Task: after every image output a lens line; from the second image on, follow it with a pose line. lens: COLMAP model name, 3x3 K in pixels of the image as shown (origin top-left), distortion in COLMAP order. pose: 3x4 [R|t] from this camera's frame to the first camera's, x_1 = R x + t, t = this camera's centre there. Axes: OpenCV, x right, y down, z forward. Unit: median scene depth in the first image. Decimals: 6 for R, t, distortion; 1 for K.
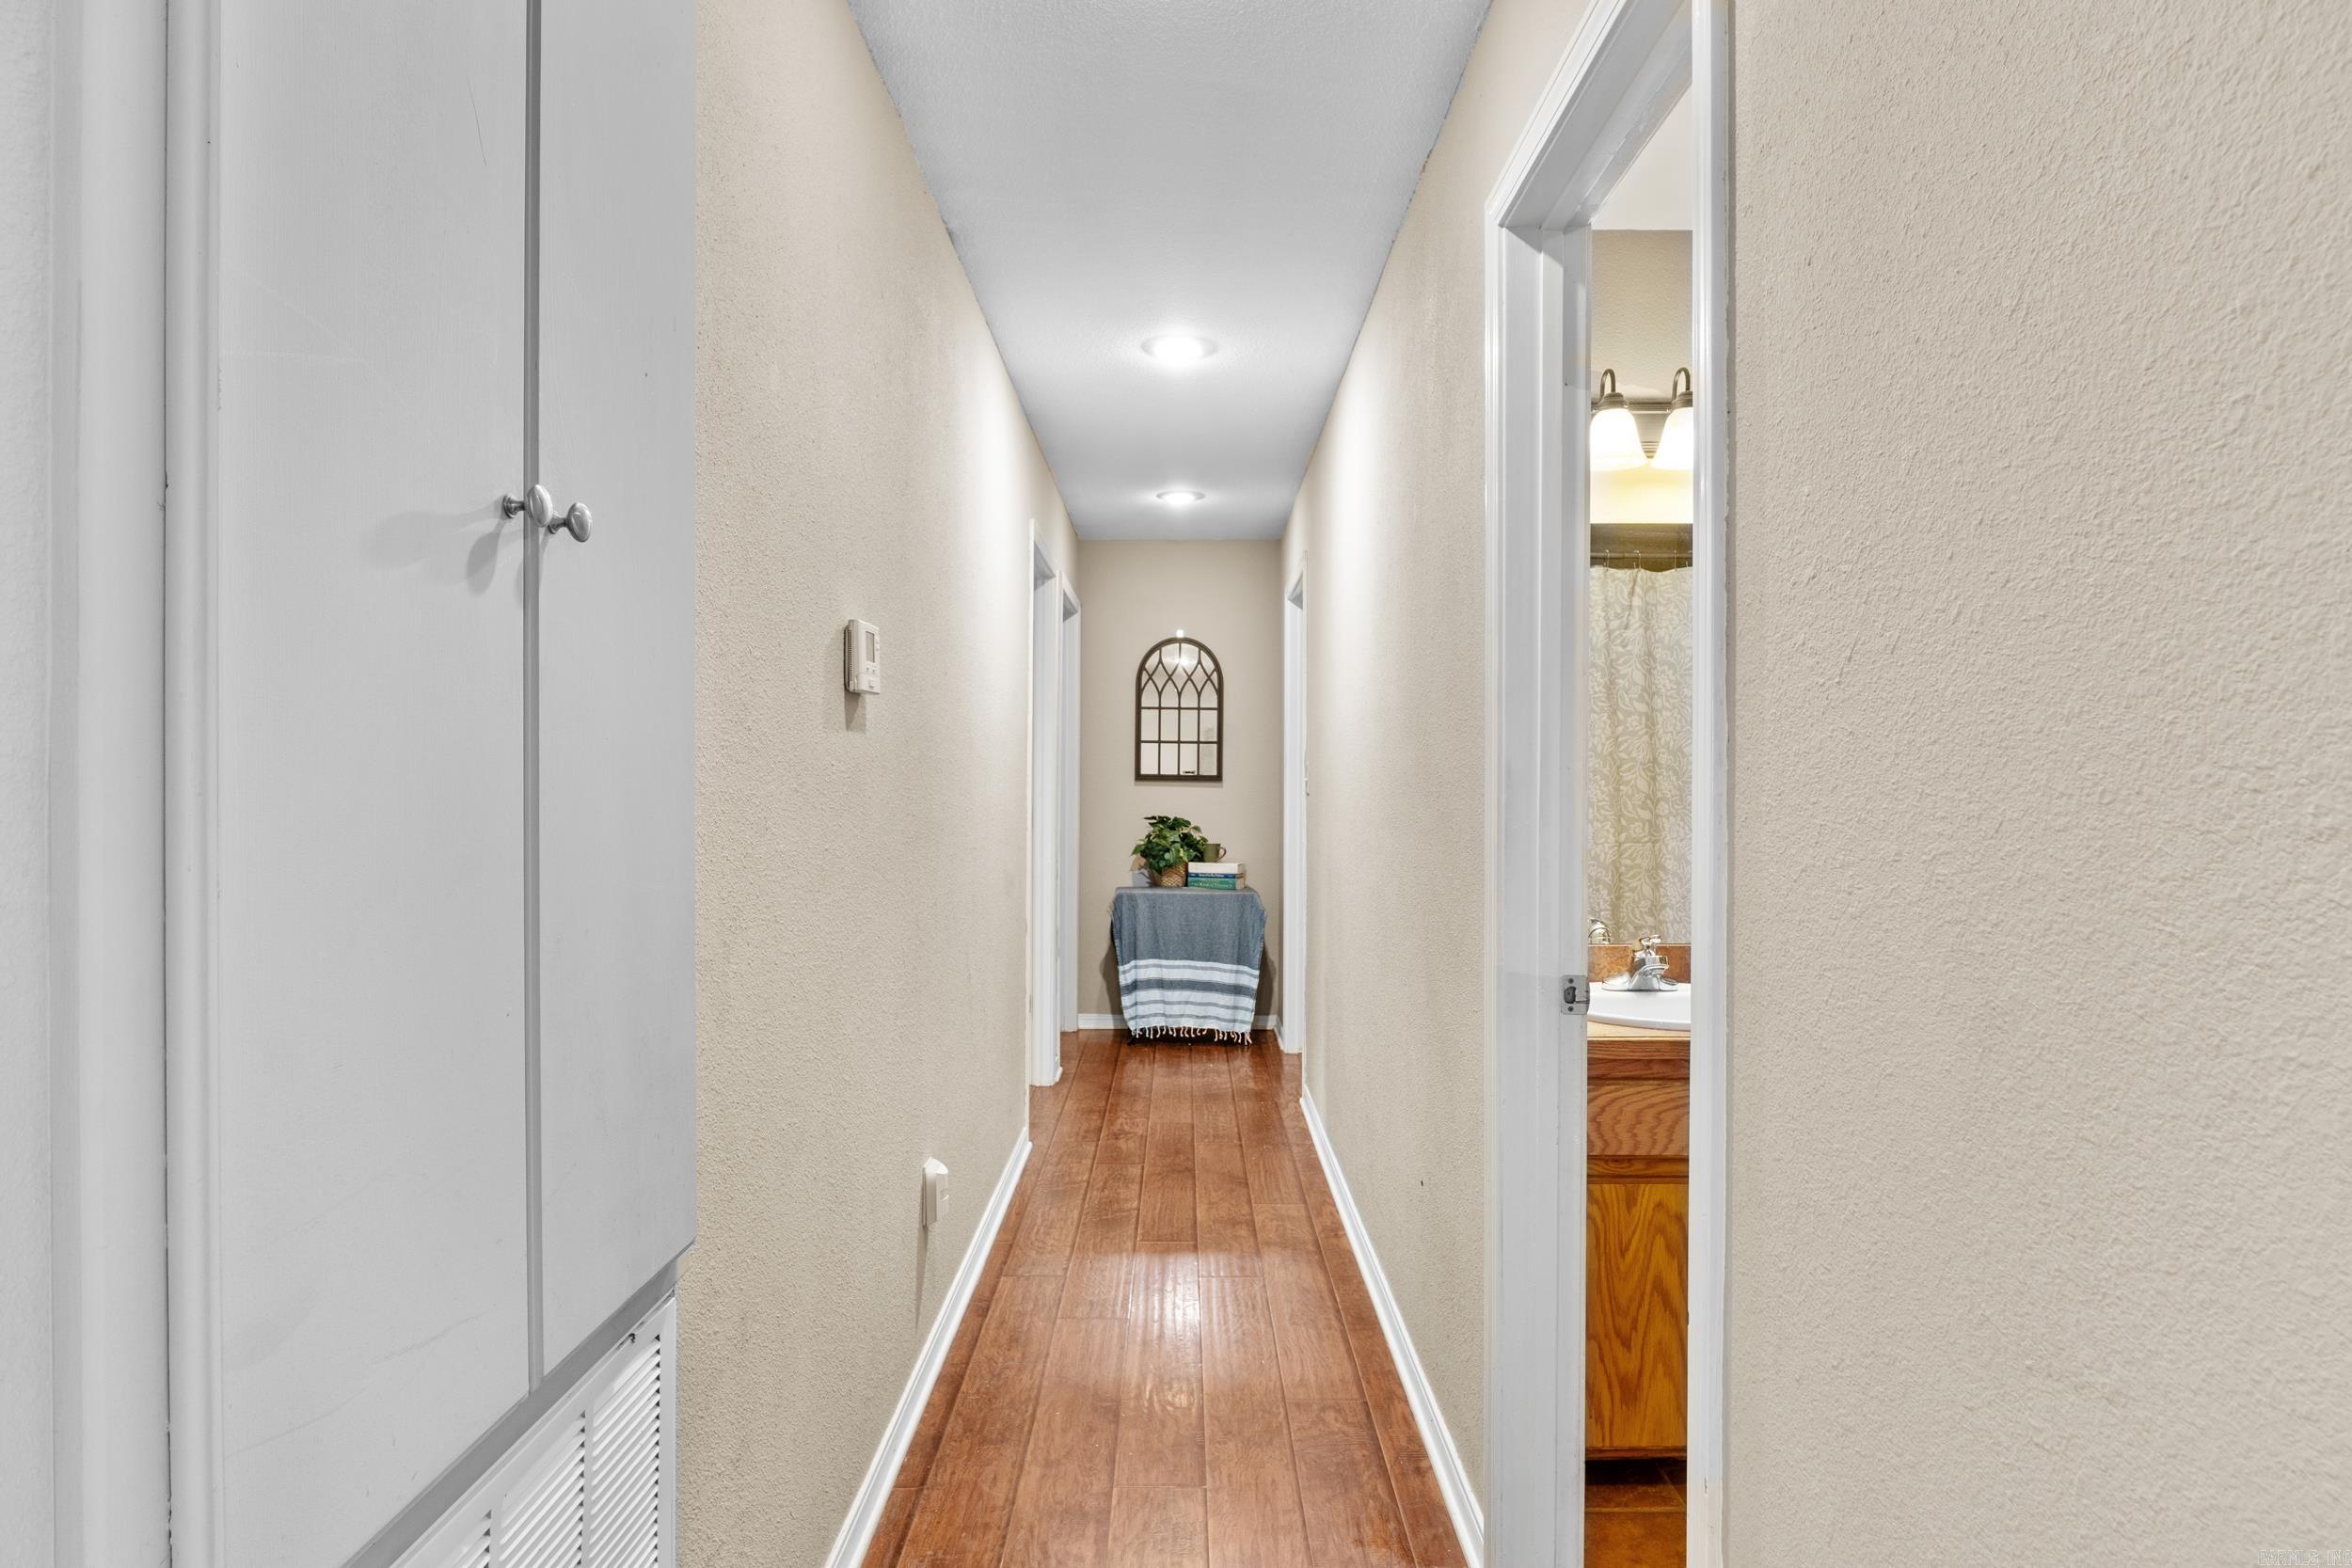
lens RADIAL K [[1300.0, 0, 1179.2], [0, 1300.0, 795.9], [0, 0, 1]] dist [-0.013999, 0.002416]
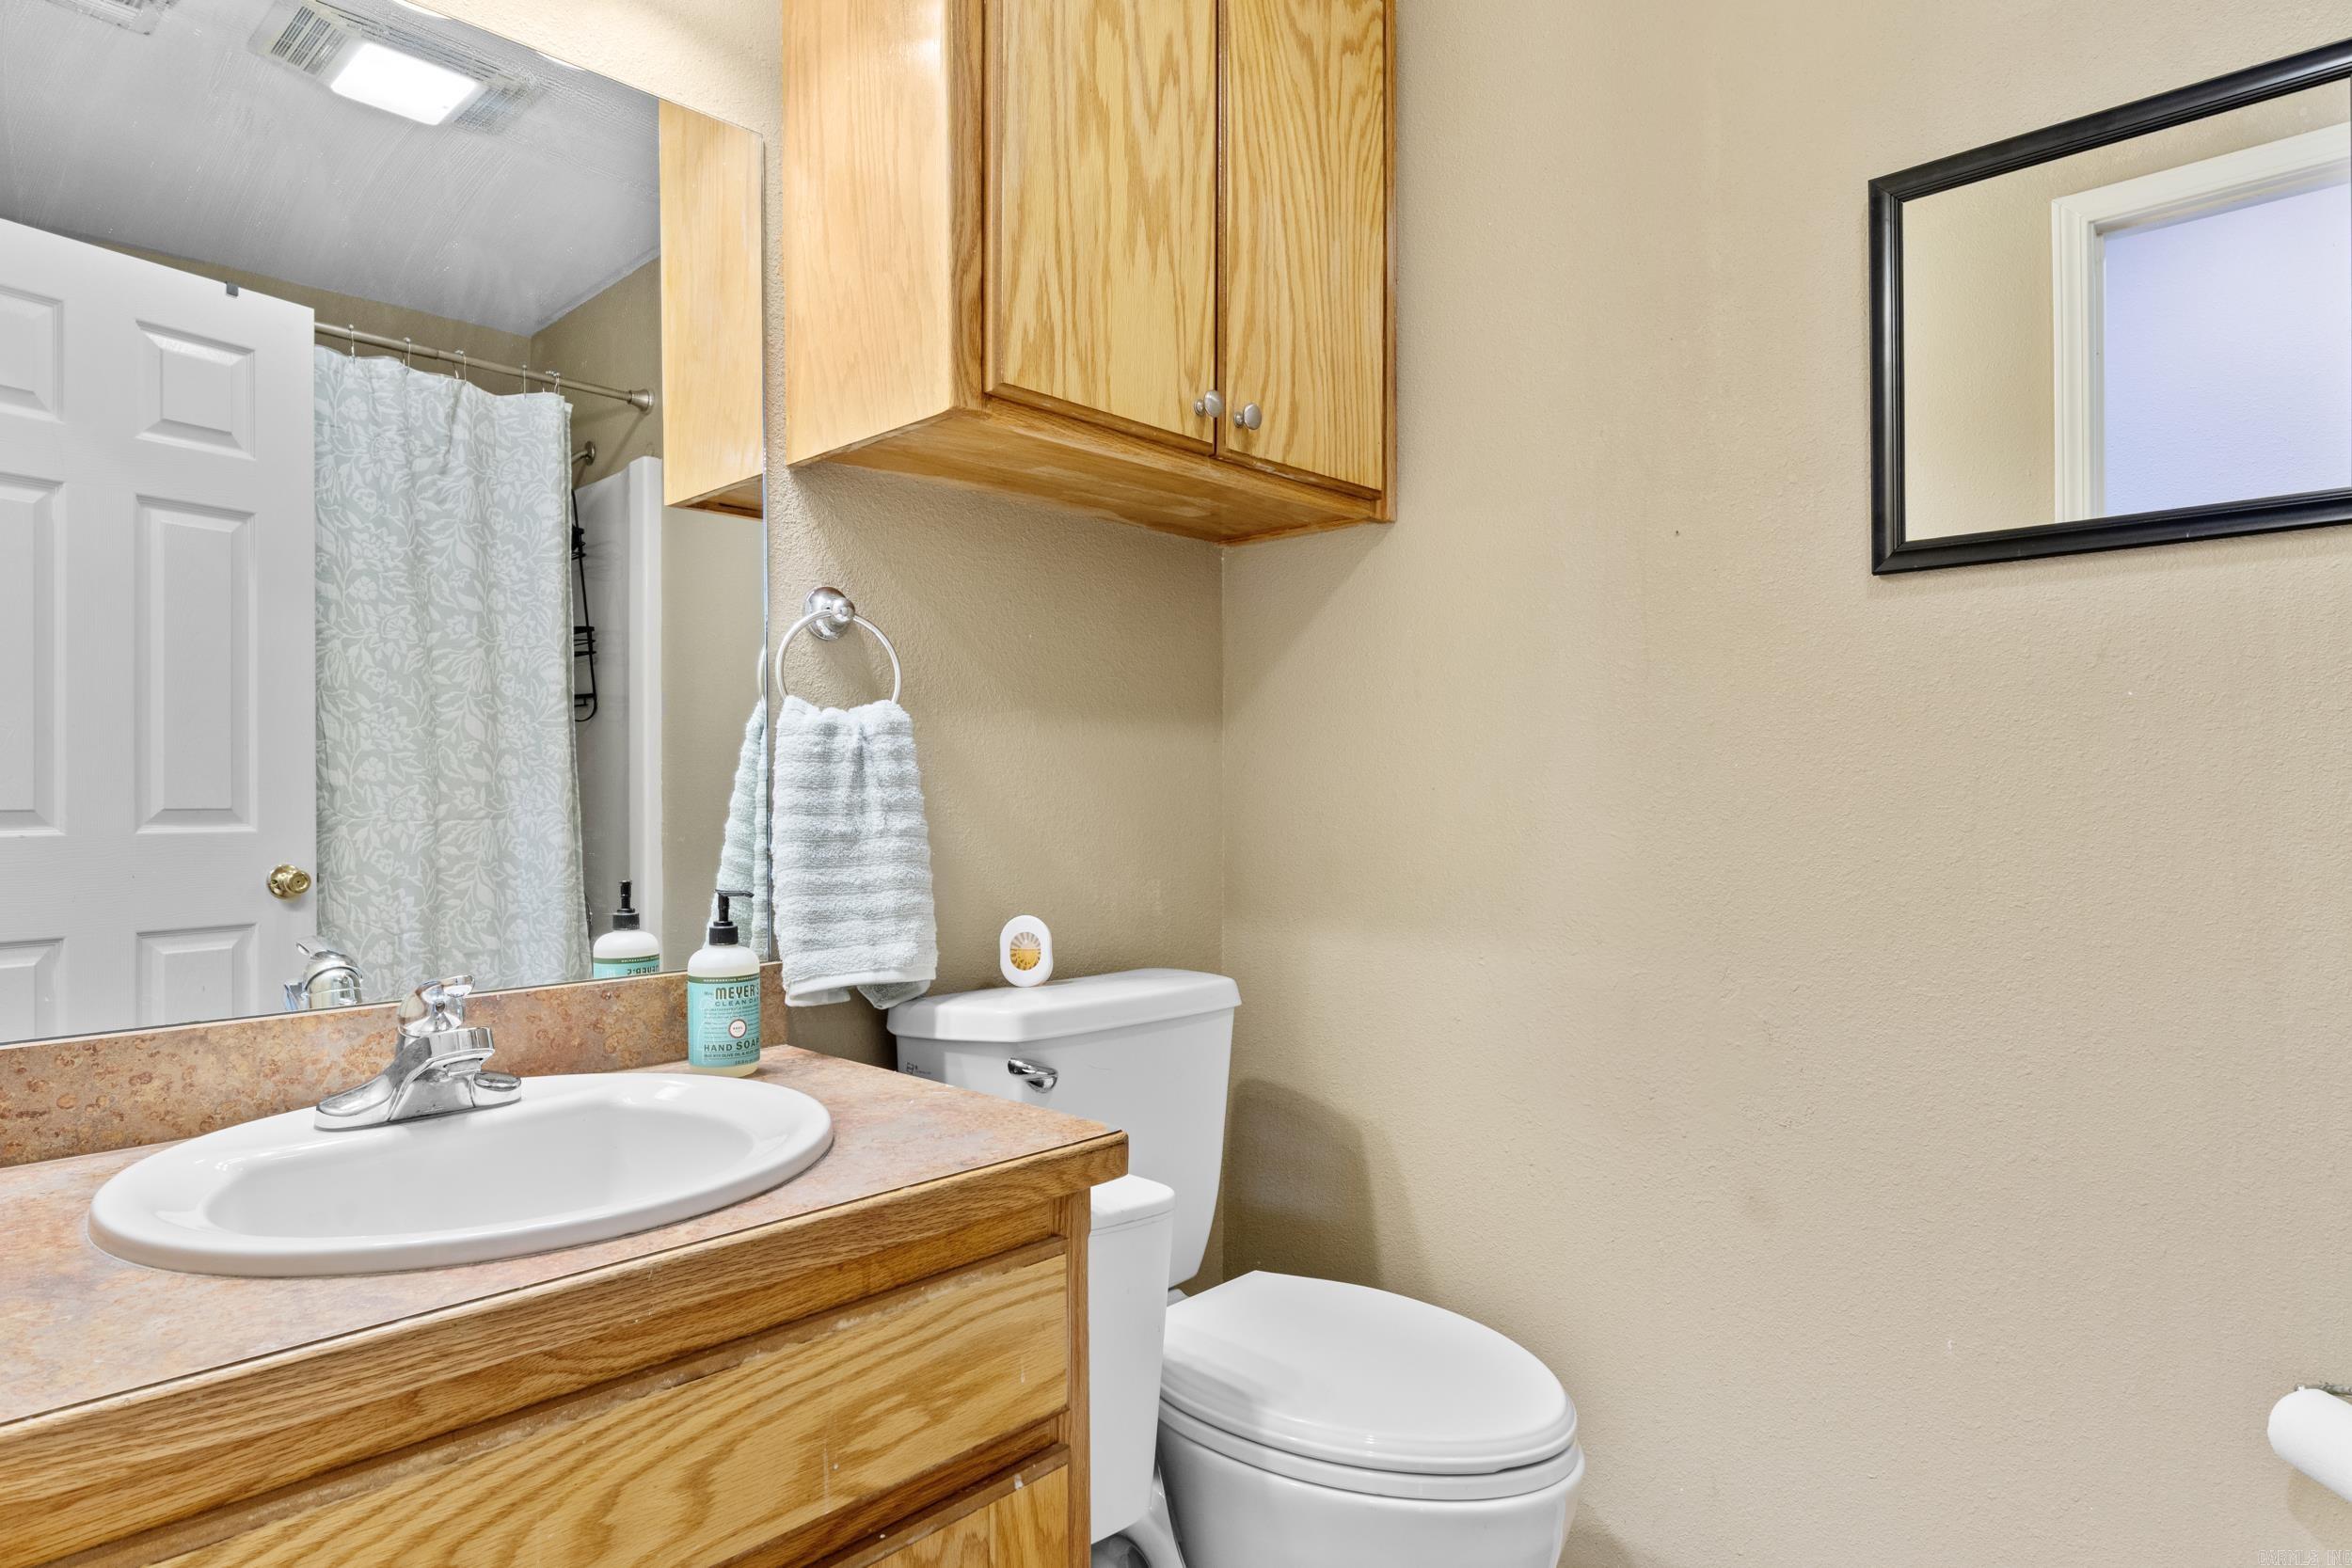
lens RADIAL K [[1300.0, 0, 1165.8], [0, 1300.0, 791.5], [0, 0, 1]] dist [-0.013999, 0.002416]
pose [[0.686554, -0.007603, 0.727039, 0.130865], [0.017684, 0.999824, -0.006244, 0.032881], [-0.726863, 0.017144, 0.686568, 0.326825]]
